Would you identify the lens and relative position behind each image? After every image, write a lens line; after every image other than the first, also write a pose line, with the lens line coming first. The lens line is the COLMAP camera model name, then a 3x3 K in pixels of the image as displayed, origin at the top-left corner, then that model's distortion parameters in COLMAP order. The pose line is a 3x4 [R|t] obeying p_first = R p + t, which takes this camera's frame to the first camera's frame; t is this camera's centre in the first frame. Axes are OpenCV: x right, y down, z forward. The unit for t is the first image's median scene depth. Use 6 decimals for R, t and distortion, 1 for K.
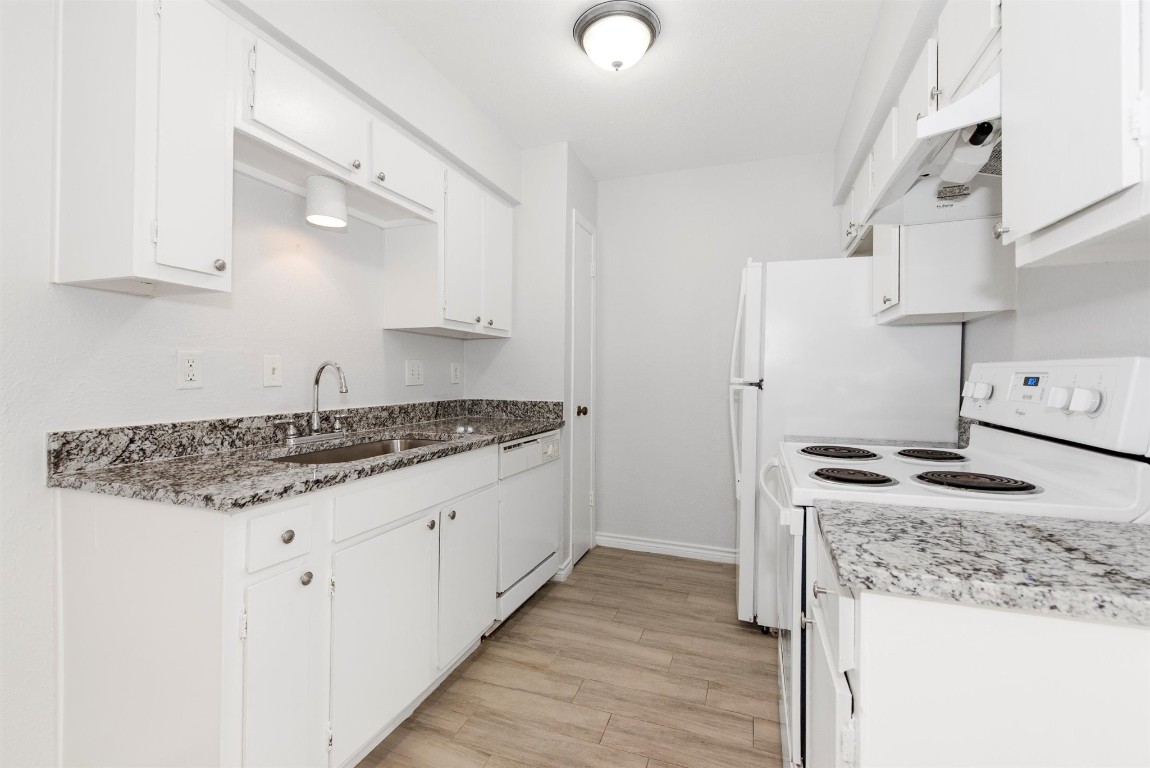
lens RADIAL K [[500.3, 0, 561.6], [0, 500.3, 391.6], [0, 0, 1]] dist [0.013899, -0.006608]
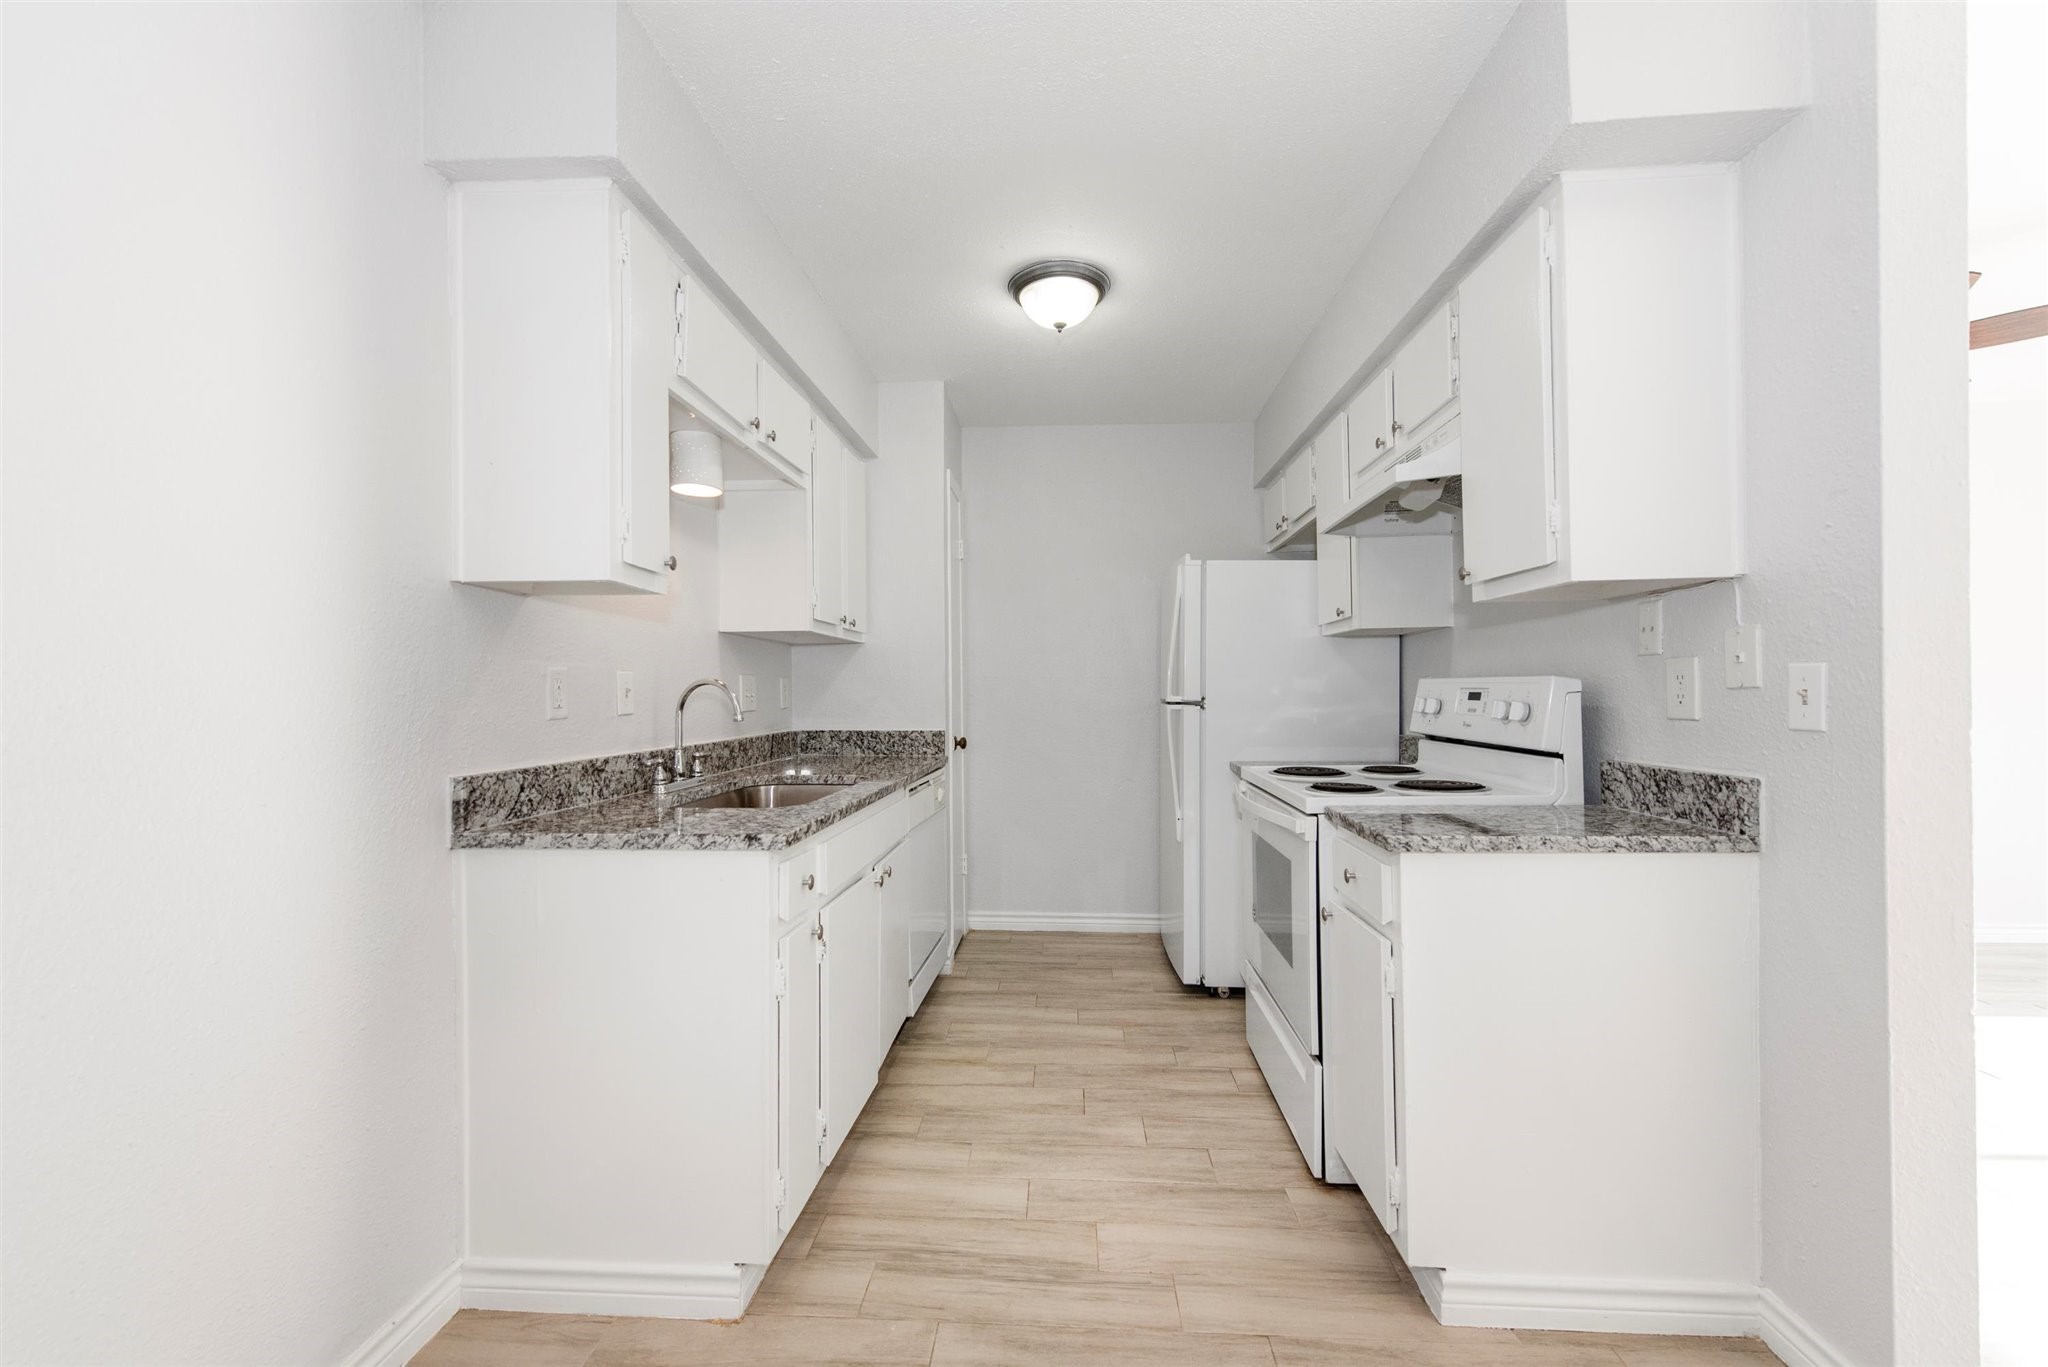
lens RADIAL K [[819.8, 0, 1023.7], [0, 819.8, 712.9], [0, 0, 1]] dist [0.011905, -0.000083]
pose [[0.955454, -0.016882, 0.294656, -0.362394], [0.019442, 0.999794, -0.005761, 0.005012], [-0.294498, 0.011233, 0.955586, -0.287920]]
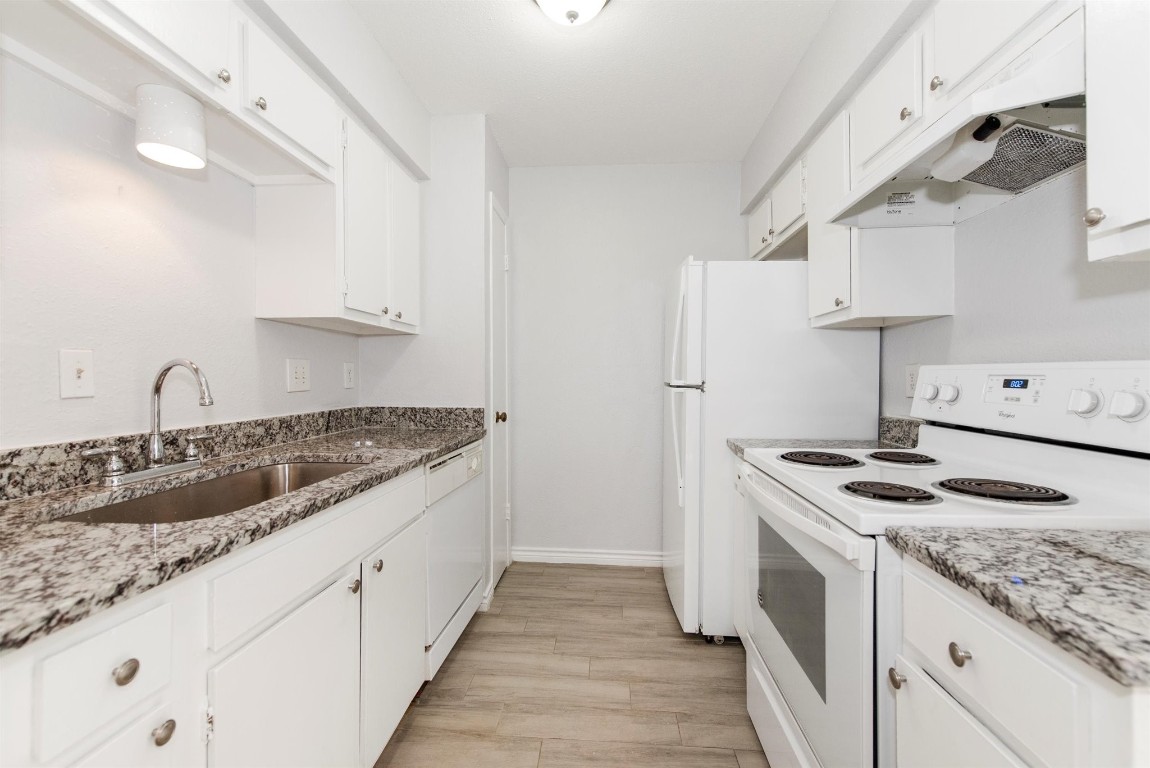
lens RADIAL K [[482.6, 0, 570.1], [0, 482.6, 392.4], [0, 0, 1]] dist [0.014958, -0.006155]
pose [[0.960897, -0.012079, 0.276644, -0.129652], [0.011926, 0.999926, 0.002236, -0.010491], [-0.276650, 0.001151, 0.960970, 0.205523]]
